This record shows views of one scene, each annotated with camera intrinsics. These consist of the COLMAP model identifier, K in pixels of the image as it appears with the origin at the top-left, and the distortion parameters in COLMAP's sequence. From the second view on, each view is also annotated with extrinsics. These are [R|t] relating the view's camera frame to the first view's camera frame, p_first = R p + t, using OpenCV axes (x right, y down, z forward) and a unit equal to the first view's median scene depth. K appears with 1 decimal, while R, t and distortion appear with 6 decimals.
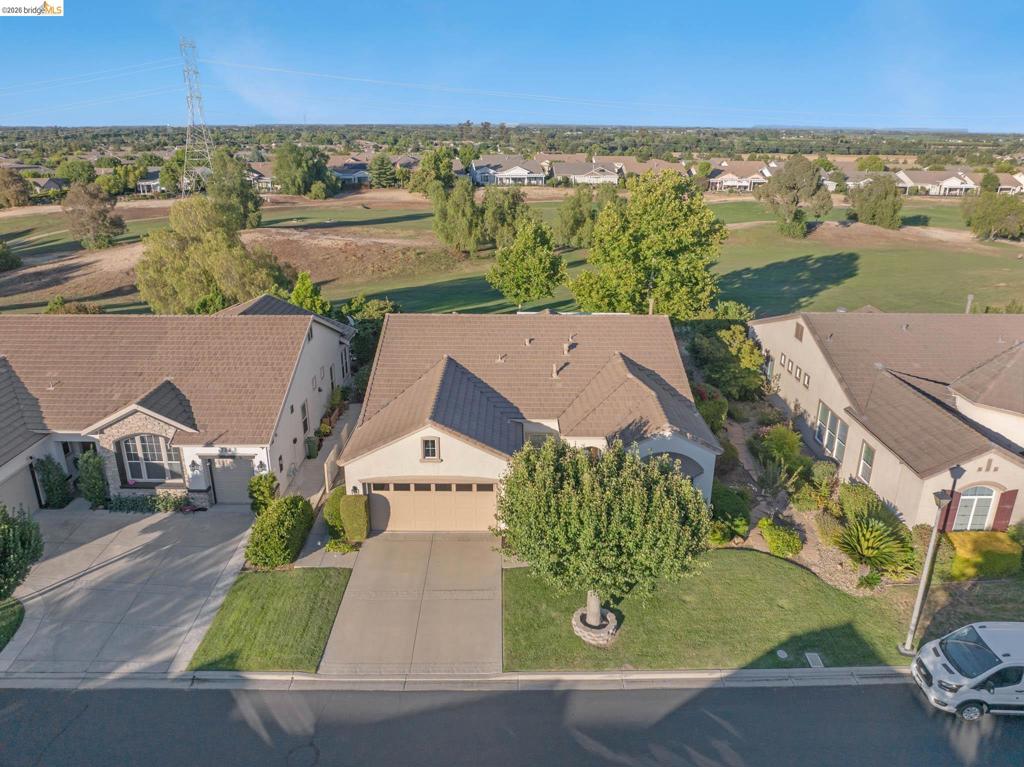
lens RADIAL K [[713.1, 0, 512.0], [0, 713.1, 383.5], [0, 0, 1]] dist [-0.033007, -0.006694]
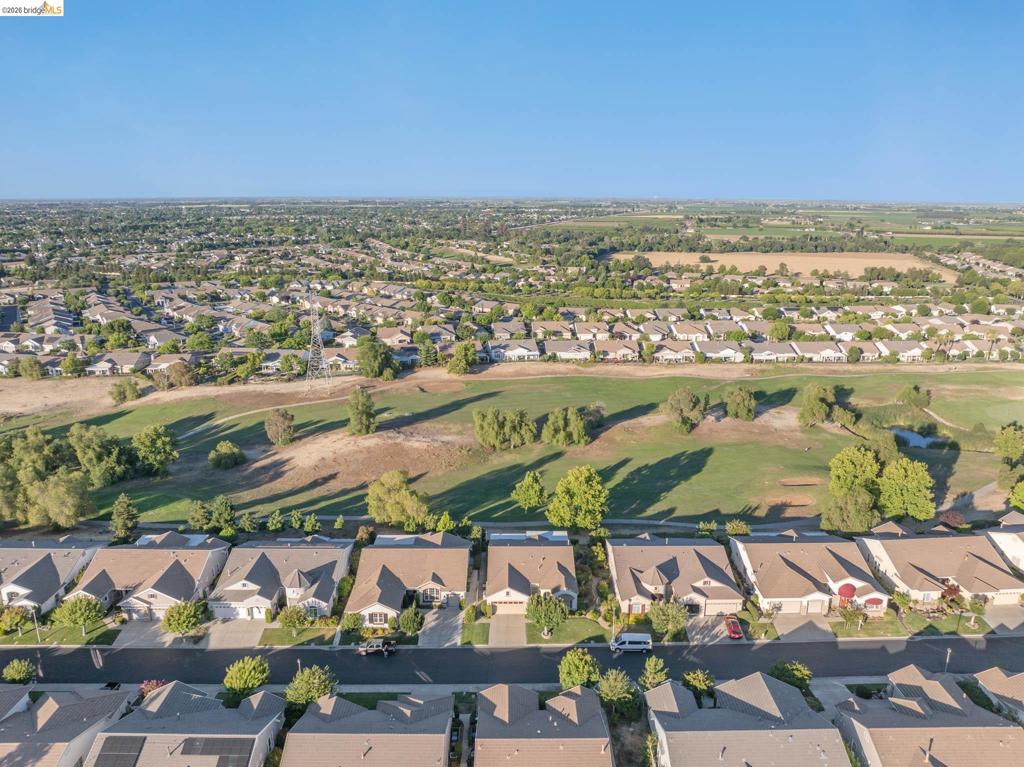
lens RADIAL K [[713.1, 0, 512.0], [0, 713.1, 383.5], [0, 0, 1]] dist [-0.033007, -0.006694]
pose [[0.999990, -0.003933, 0.002056, -0.092090], [0.004105, 0.995797, -0.091496, -0.729750], [-0.001687, 0.091503, 0.995803, -3.157478]]
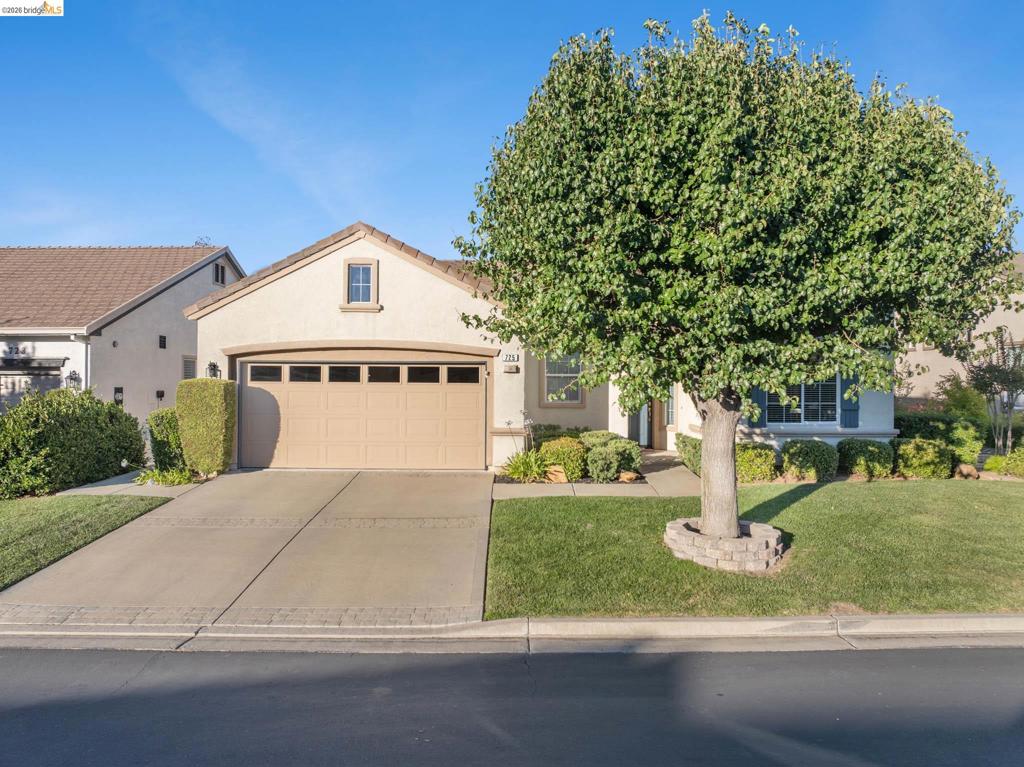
lens RADIAL K [[713.1, 0, 512.0], [0, 713.1, 383.5], [0, 0, 1]] dist [-0.033007, -0.006694]
pose [[0.999946, -0.000238, -0.010407, 0.003607], [-0.003326, 0.940042, -0.341042, 0.331467], [0.009864, 0.341058, 0.939990, 0.509652]]
